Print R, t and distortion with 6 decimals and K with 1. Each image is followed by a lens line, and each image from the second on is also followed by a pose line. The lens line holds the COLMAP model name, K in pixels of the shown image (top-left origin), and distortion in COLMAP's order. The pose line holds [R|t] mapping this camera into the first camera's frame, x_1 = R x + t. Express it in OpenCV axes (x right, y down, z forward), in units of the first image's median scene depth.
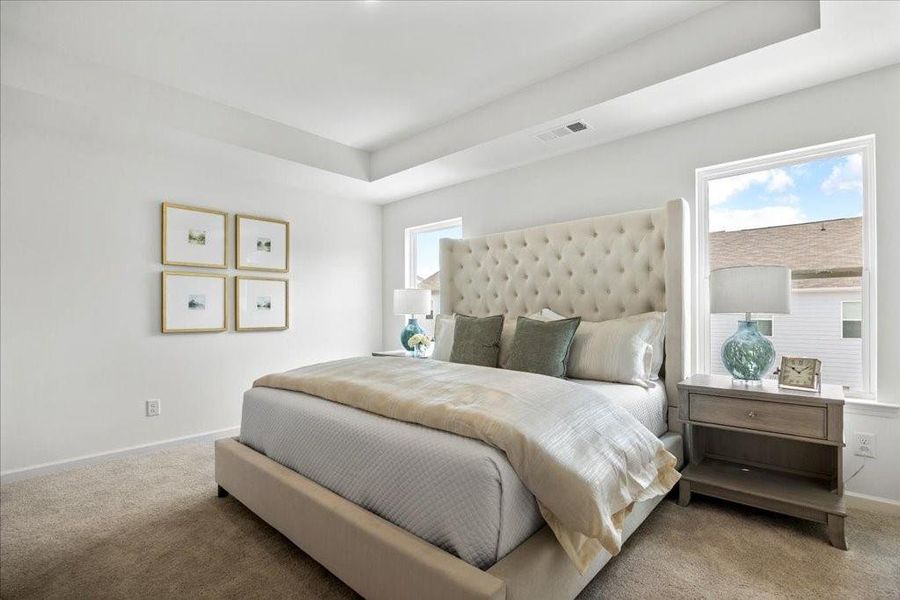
lens RADIAL K [[413.3, 0, 446.4], [0, 413.3, 301.2], [0, 0, 1]] dist [-0.017452, -0.000131]
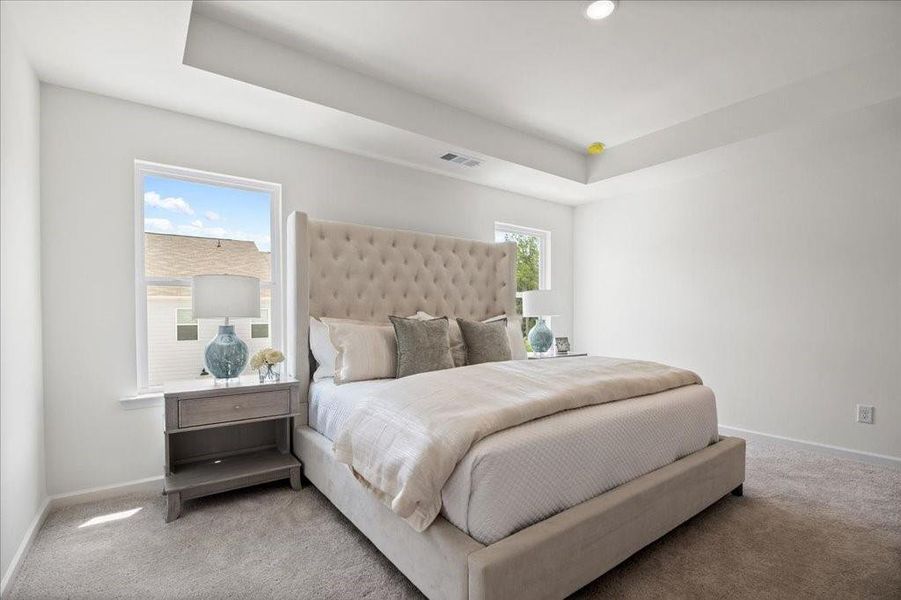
lens RADIAL K [[413.0, 0, 447.5], [0, 413.0, 322.9], [0, 0, 1]] dist [0.000328, 0.000098]
pose [[0.212380, -0.016820, 0.977042, -0.102210], [-0.022240, 0.999510, 0.022041, 0.002874], [-0.976934, -0.026410, 0.211902, 0.090930]]
